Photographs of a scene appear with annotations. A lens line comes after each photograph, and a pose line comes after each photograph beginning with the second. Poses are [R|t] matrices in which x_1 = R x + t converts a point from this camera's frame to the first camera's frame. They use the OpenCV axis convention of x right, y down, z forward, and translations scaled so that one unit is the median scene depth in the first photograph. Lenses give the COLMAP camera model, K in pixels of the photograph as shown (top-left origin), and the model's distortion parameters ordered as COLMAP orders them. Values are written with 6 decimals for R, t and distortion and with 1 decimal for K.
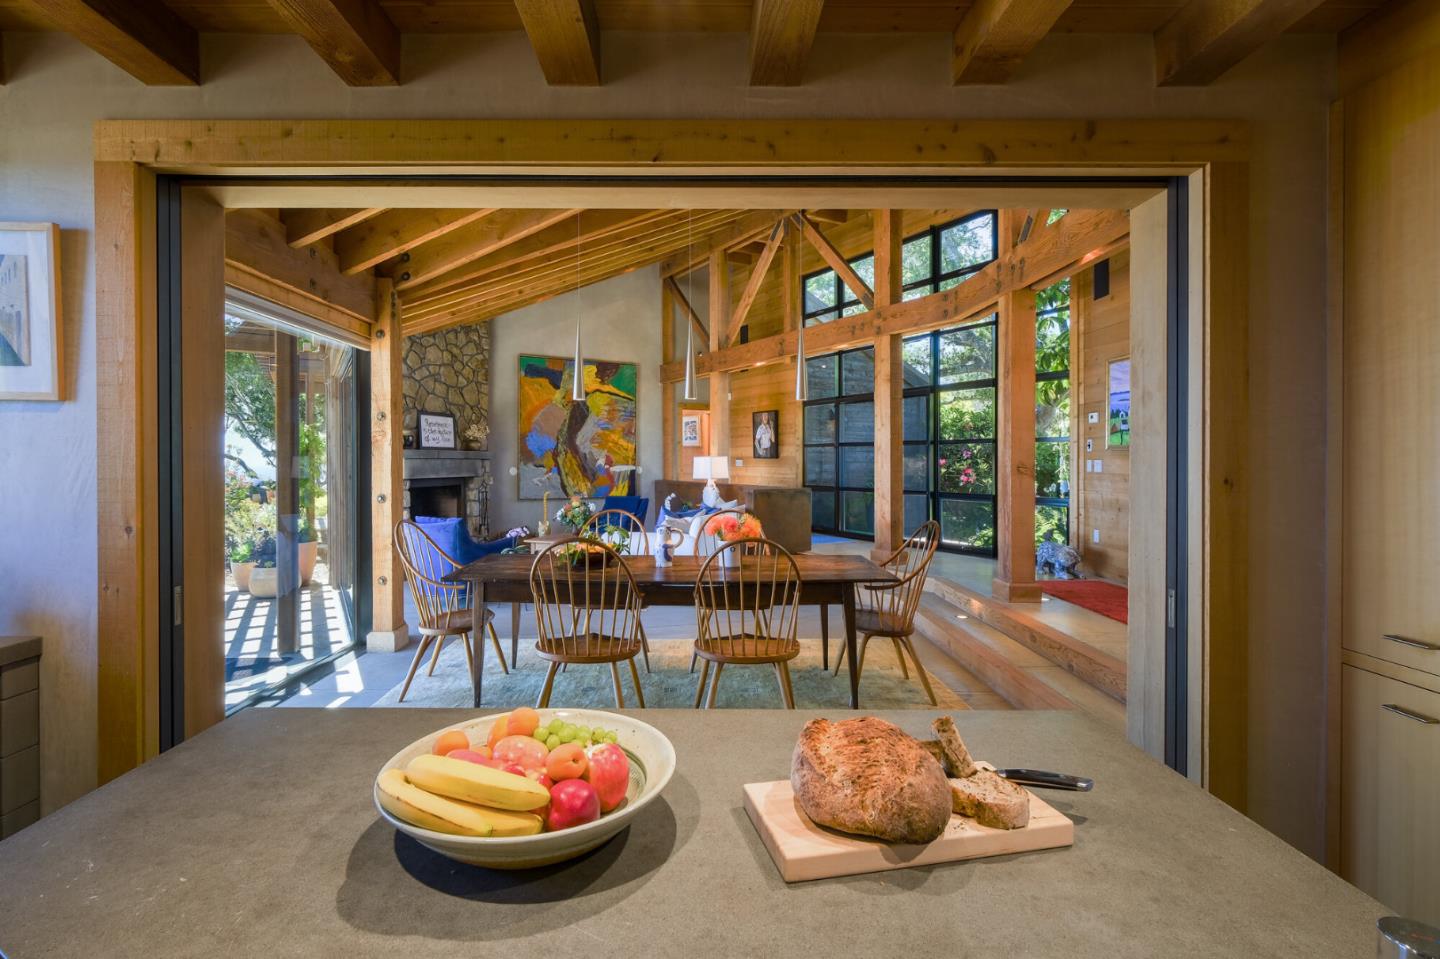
lens RADIAL K [[772.7, 0, 720.0], [0, 772.7, 479.5], [0, 0, 1]] dist [-0.003632, -0.001002]
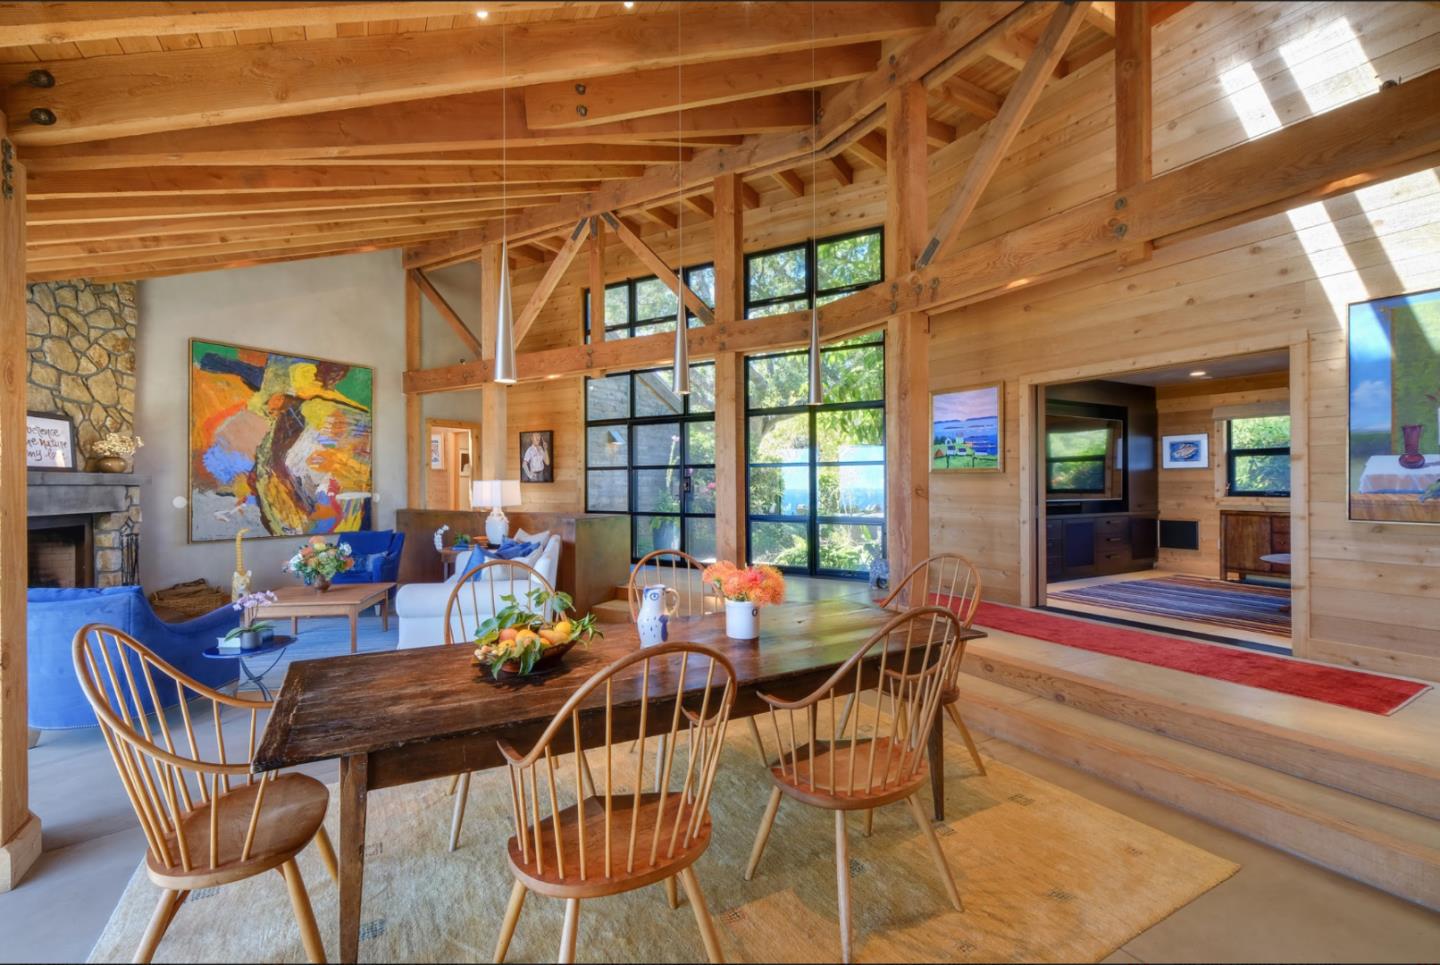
lens RADIAL K [[652.3, 0, 766.7], [0, 652.3, 484.8], [0, 0, 1]] dist [-0.001635, -0.000174]
pose [[0.853287, -0.006041, 0.521407, -0.129884], [0.018864, 0.999636, -0.019290, -0.005540], [-0.521100, 0.026296, 0.853090, 0.230571]]
